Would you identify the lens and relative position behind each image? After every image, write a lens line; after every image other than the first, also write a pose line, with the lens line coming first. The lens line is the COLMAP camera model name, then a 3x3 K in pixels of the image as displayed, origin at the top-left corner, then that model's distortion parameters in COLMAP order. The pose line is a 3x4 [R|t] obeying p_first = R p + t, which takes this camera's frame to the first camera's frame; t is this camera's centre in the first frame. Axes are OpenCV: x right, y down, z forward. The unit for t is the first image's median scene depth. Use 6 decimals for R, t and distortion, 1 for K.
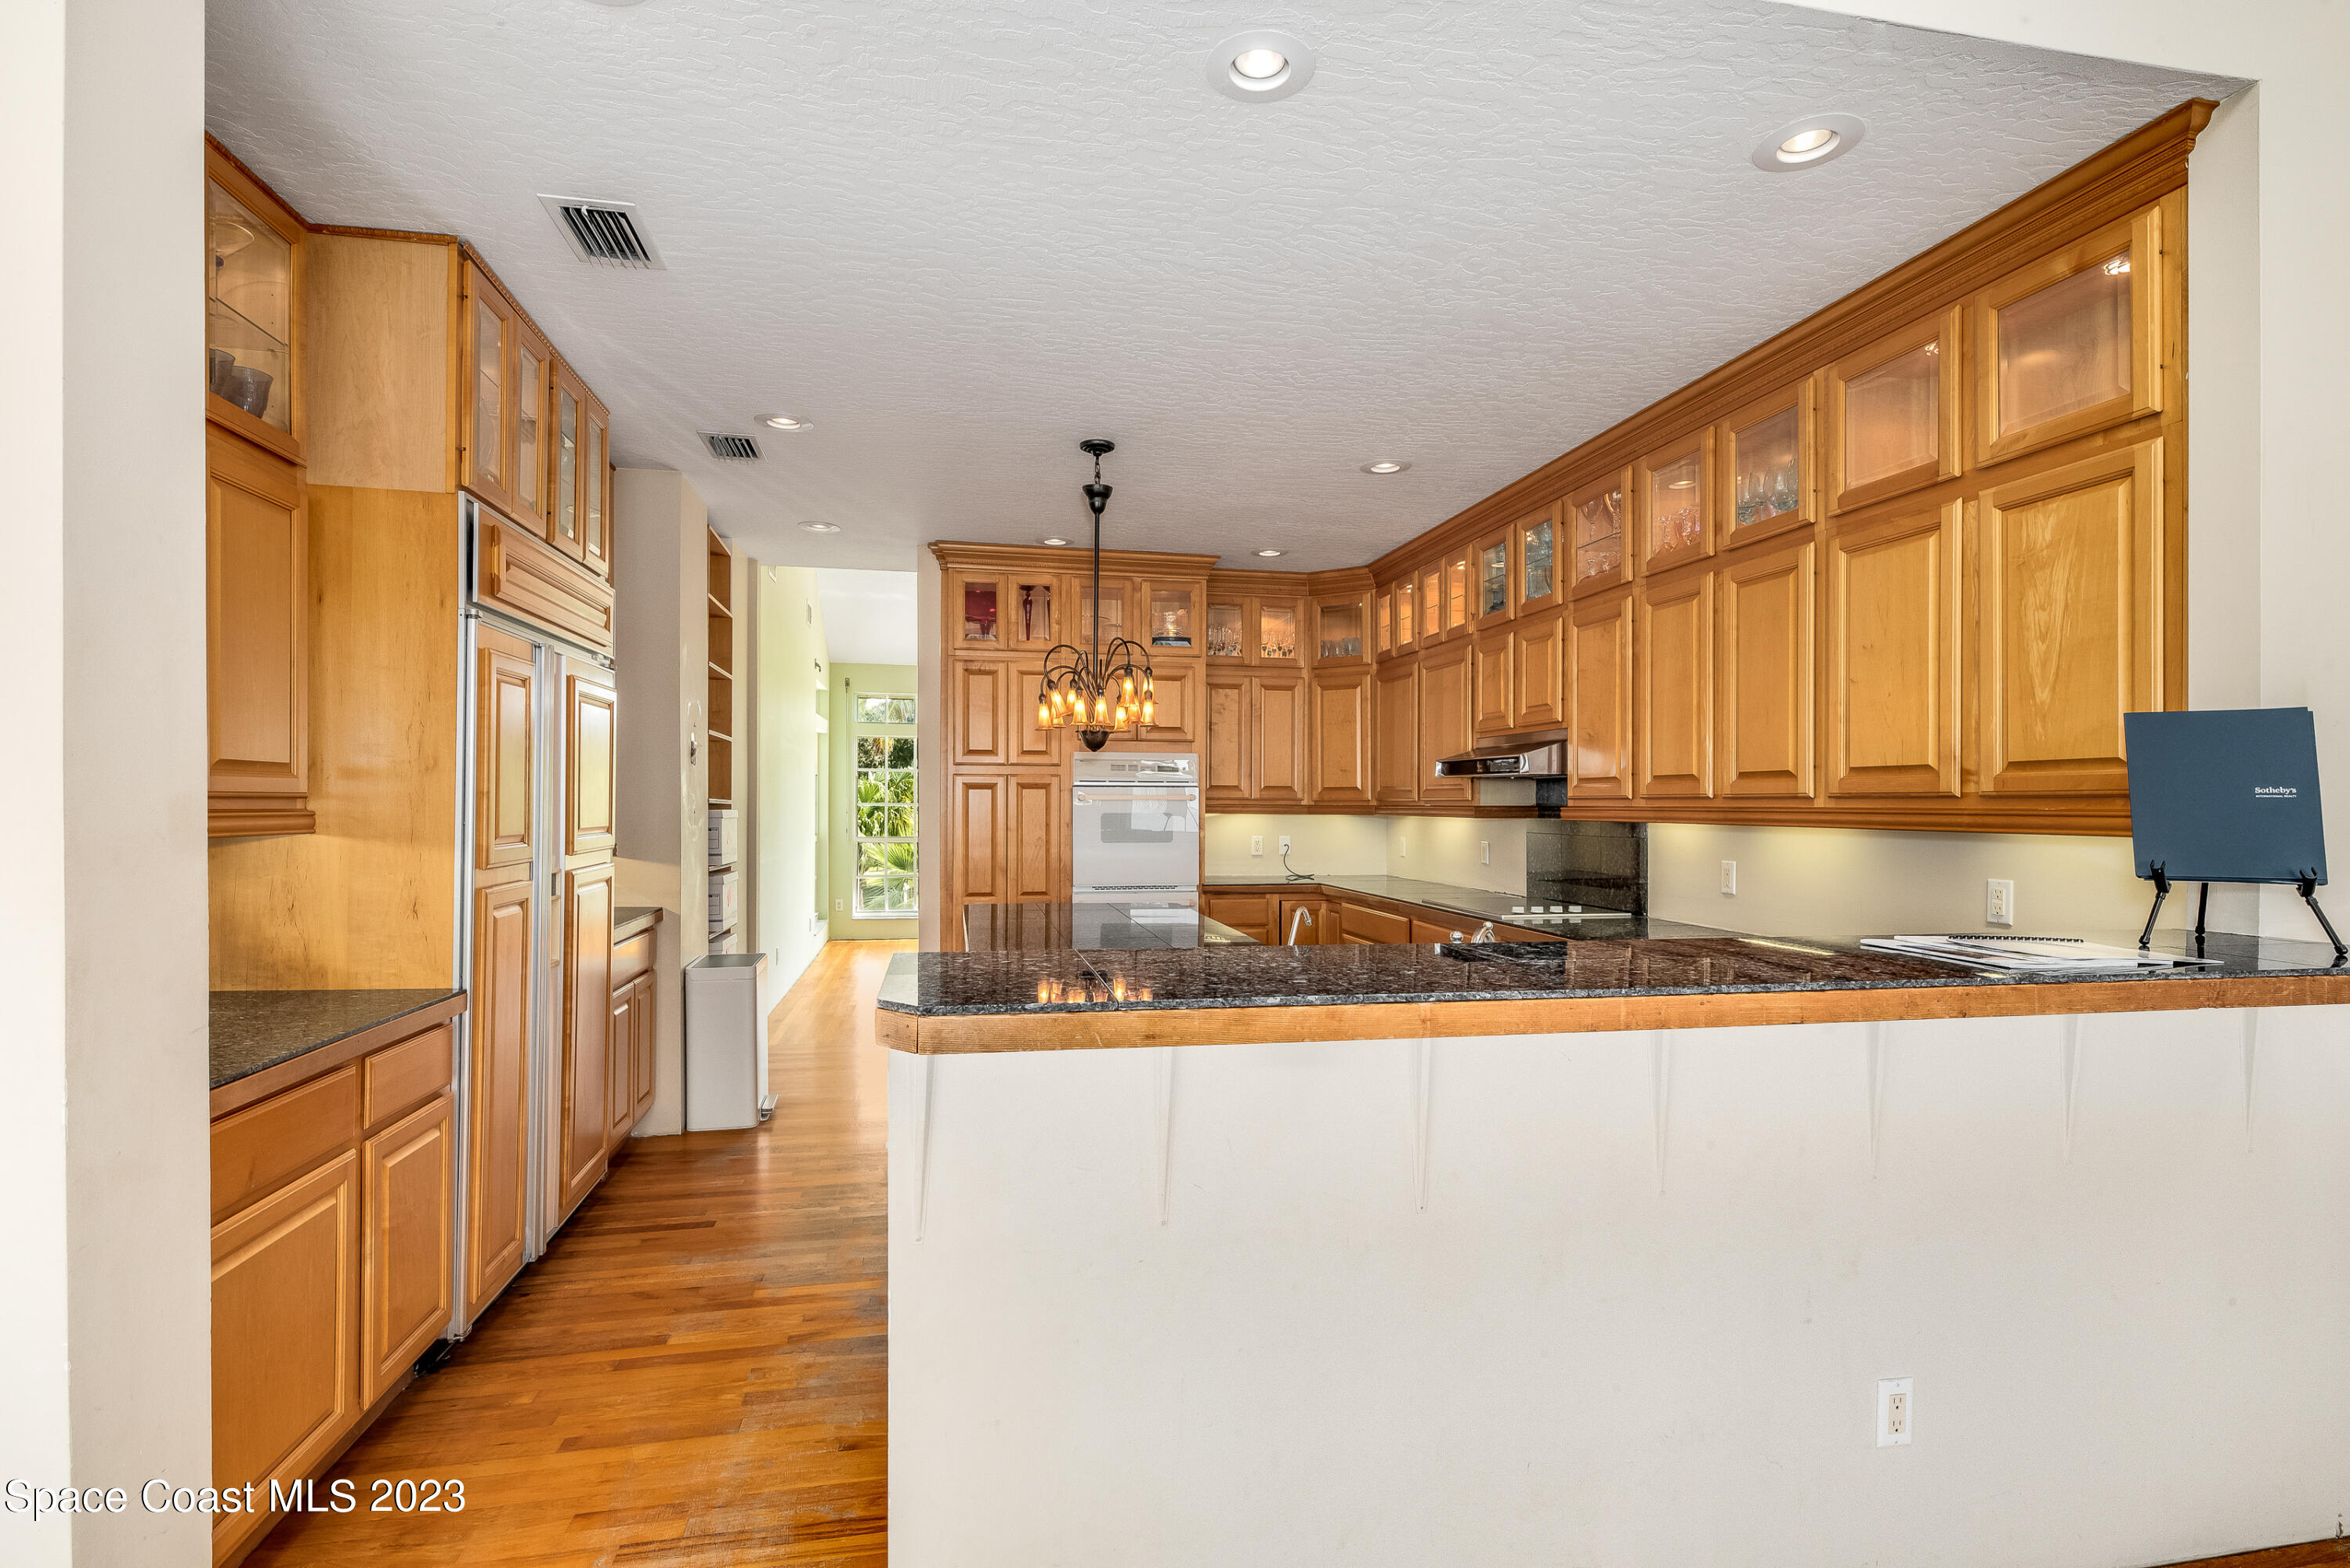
lens RADIAL K [[1104.3, 0, 1178.8], [0, 1104.3, 803.9], [0, 0, 1]] dist [0.004971, -0.000157]
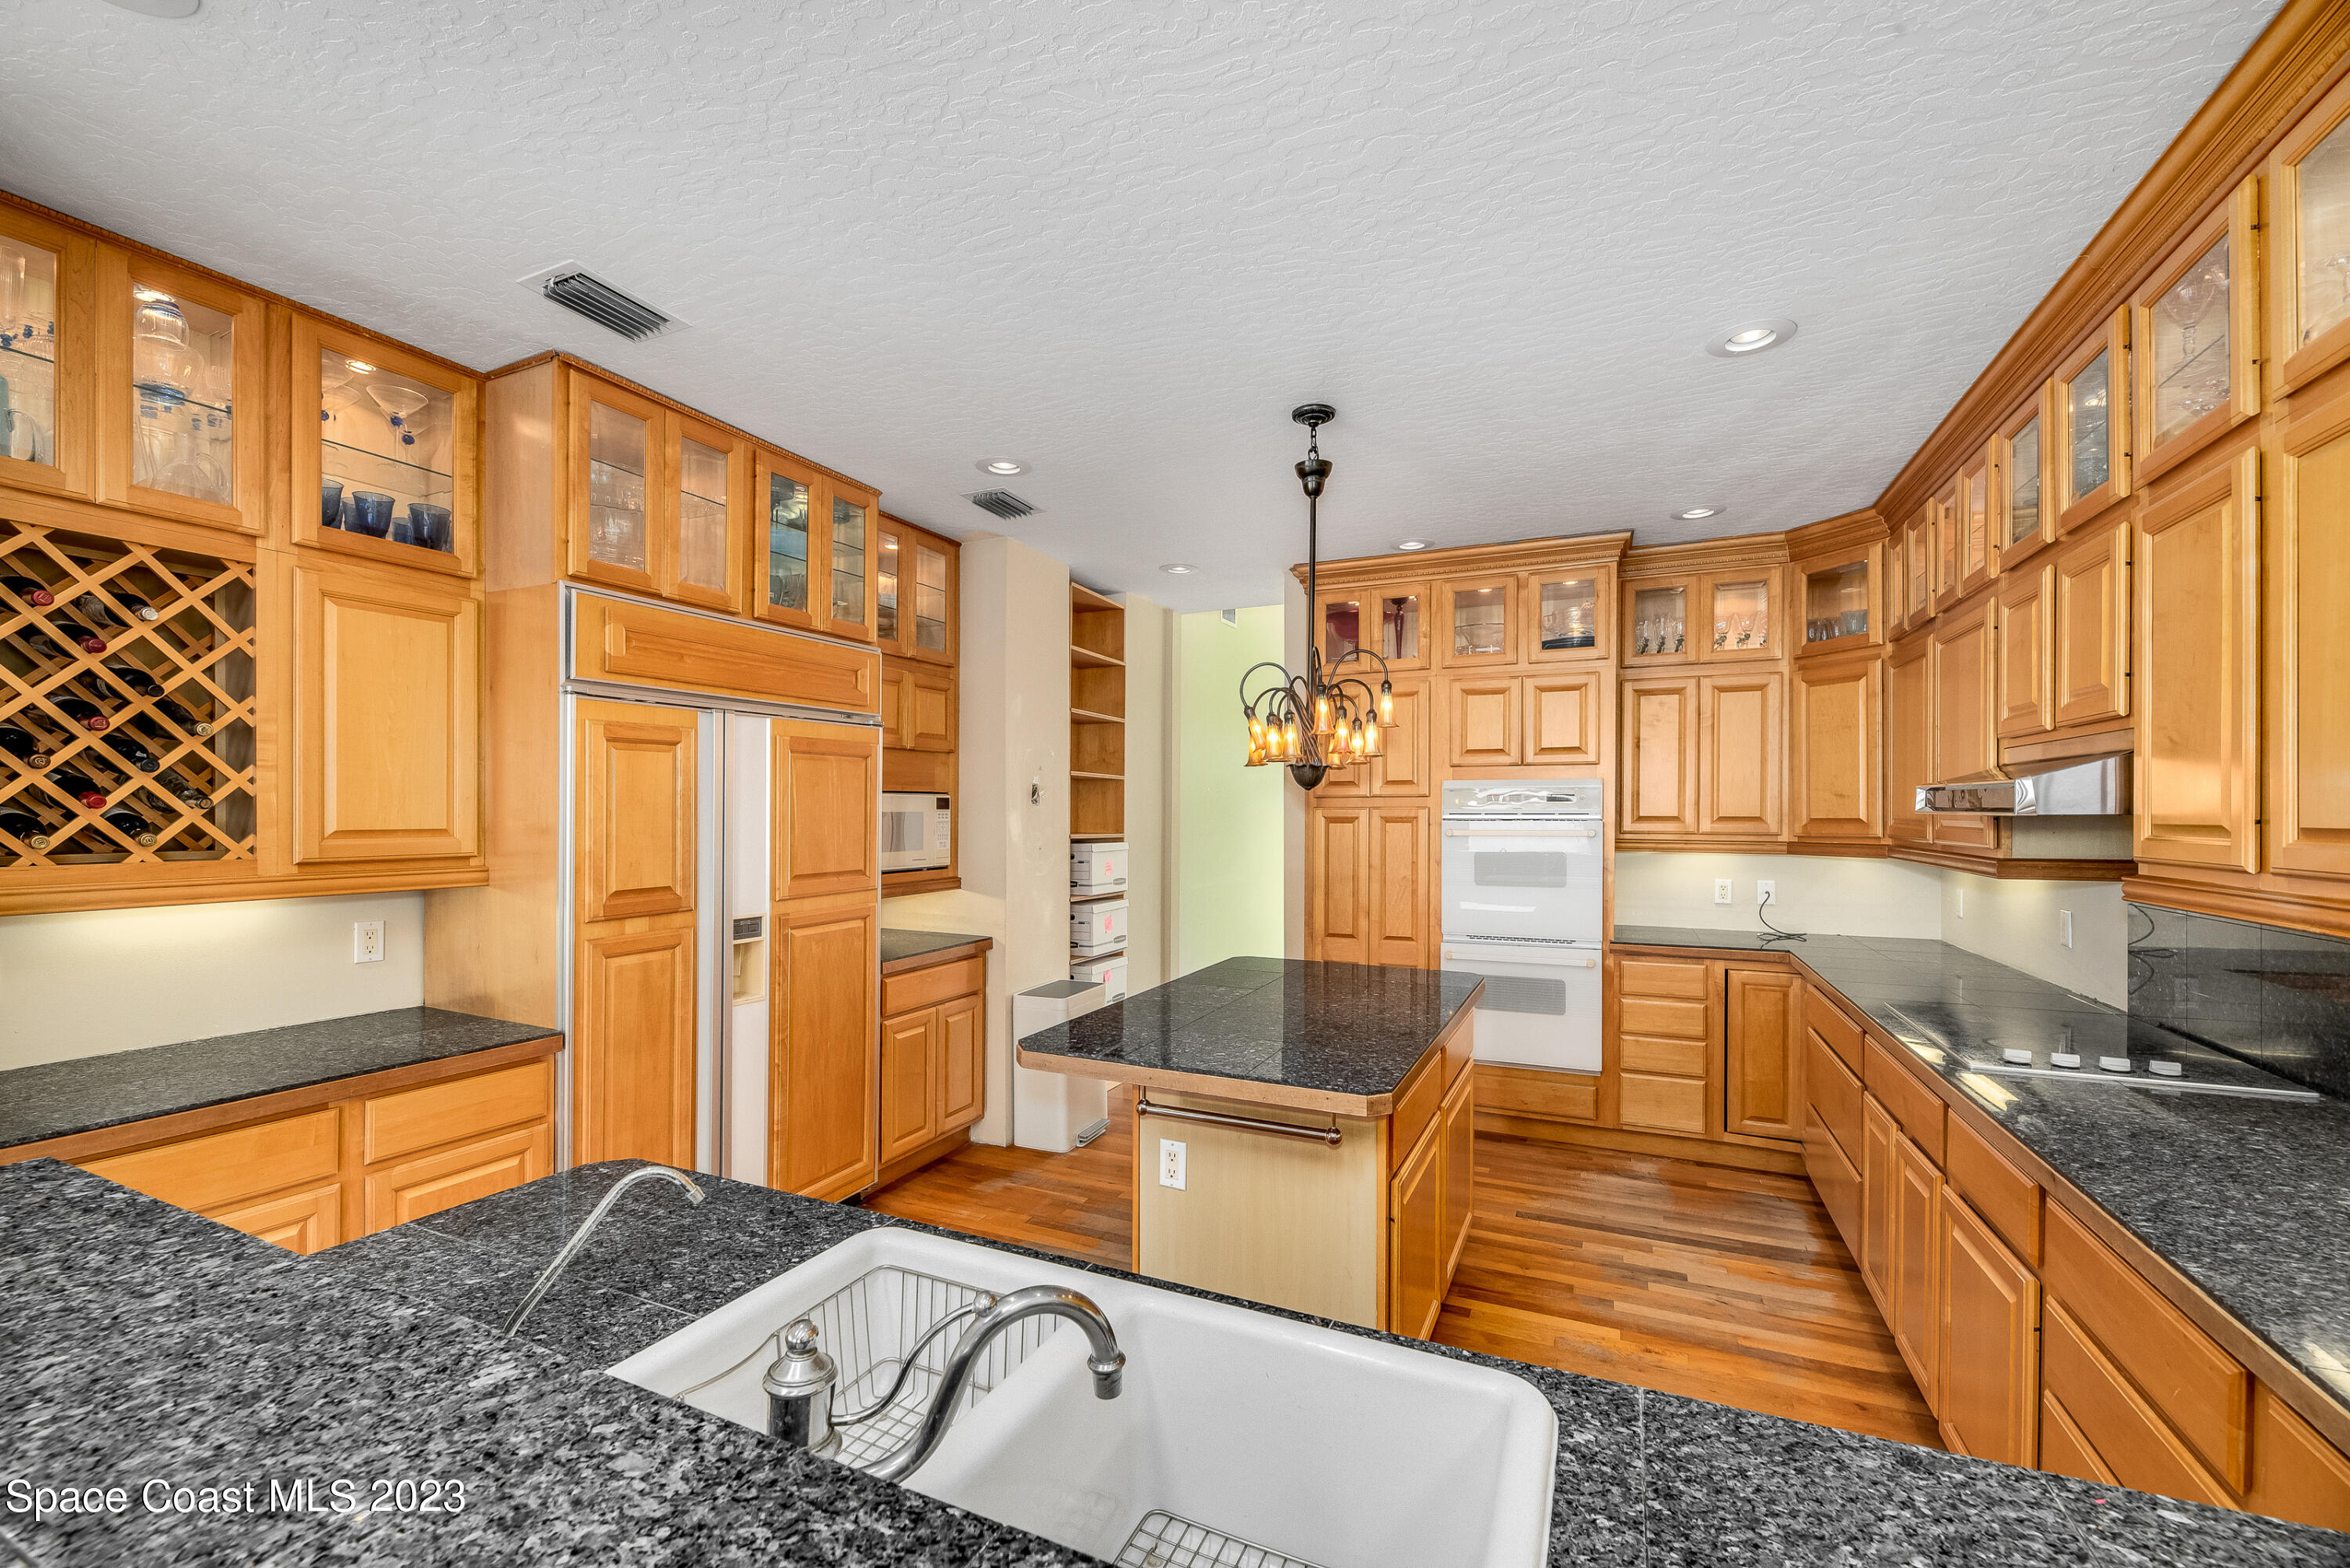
lens RADIAL K [[952.0, 0, 1182.9], [0, 952.0, 814.4], [0, 0, 1]] dist [-0.002009, -0.002447]
pose [[0.807998, -0.002302, -0.589180, 0.207872], [0.002620, 0.999997, -0.000314, -0.023127], [0.589179, -0.001290, 0.808002, 0.300374]]
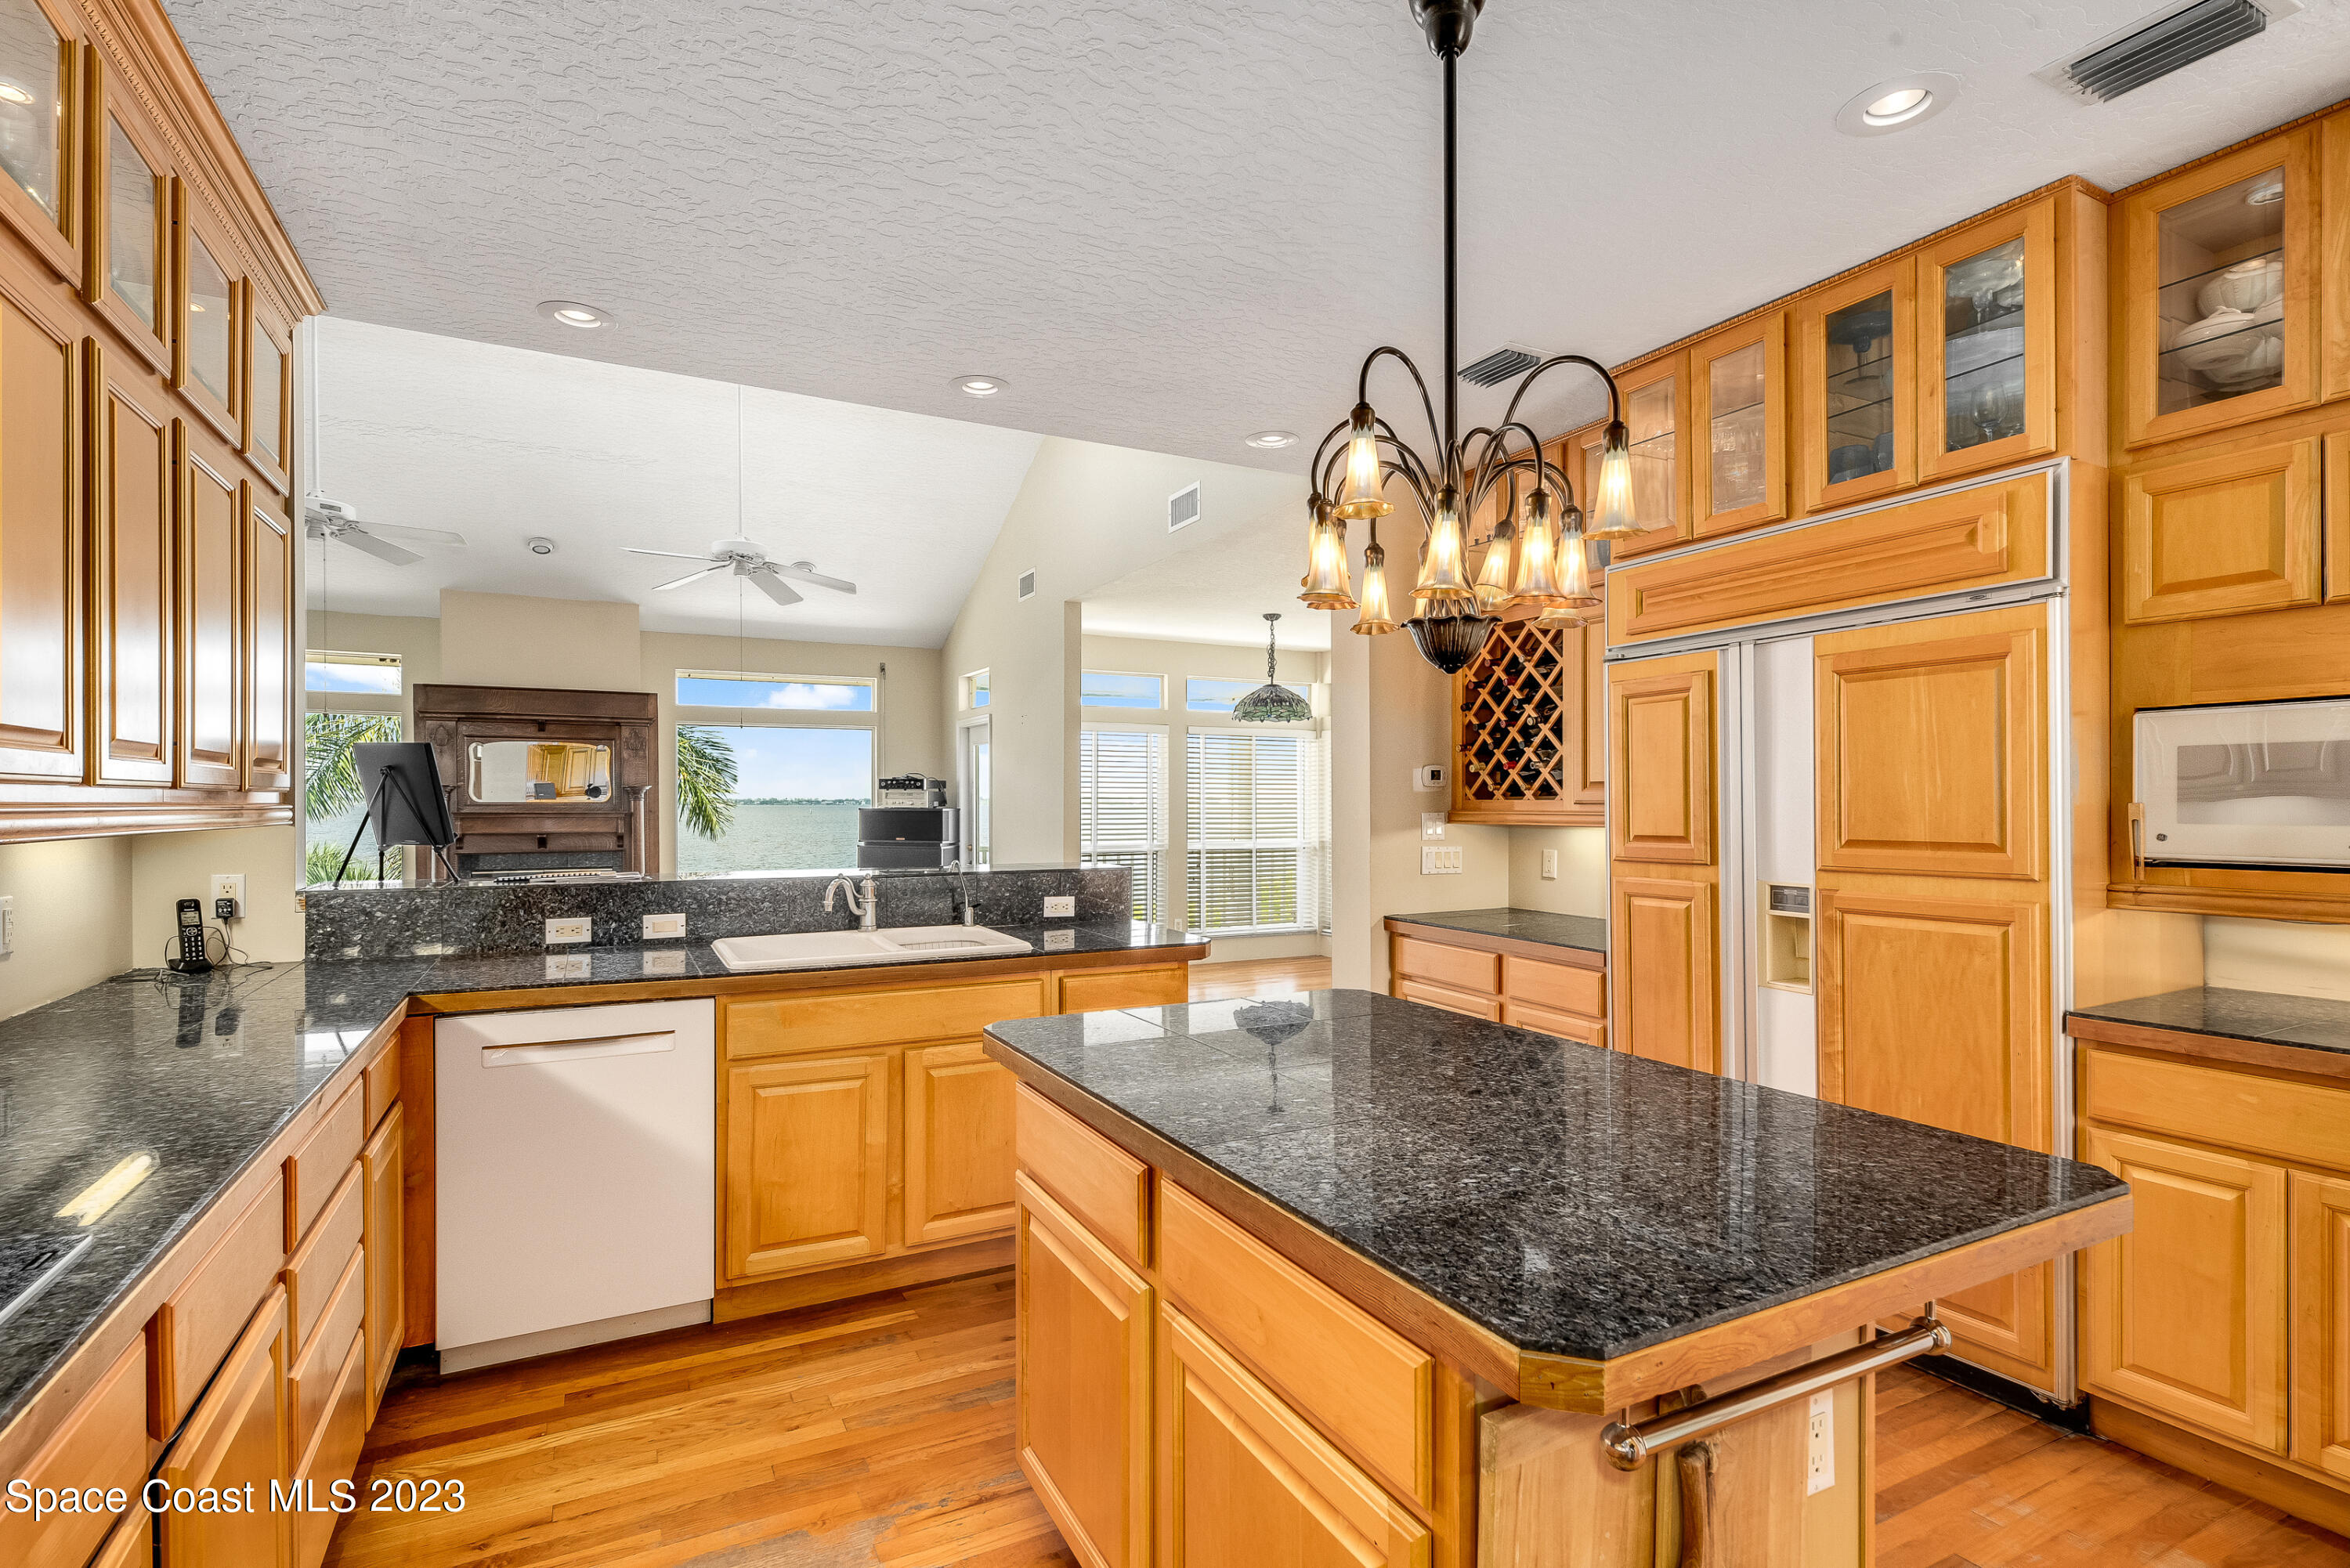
lens RADIAL K [[1104.3, 0, 1171.3], [0, 1104.3, 796.9], [0, 0, 1]] dist [0.004971, -0.000157]
pose [[-0.961582, -0.006139, -0.274450, 0.106018], [-0.004336, 0.999965, -0.007177, -0.001354], [0.274485, -0.005711, -0.961575, 1.029416]]
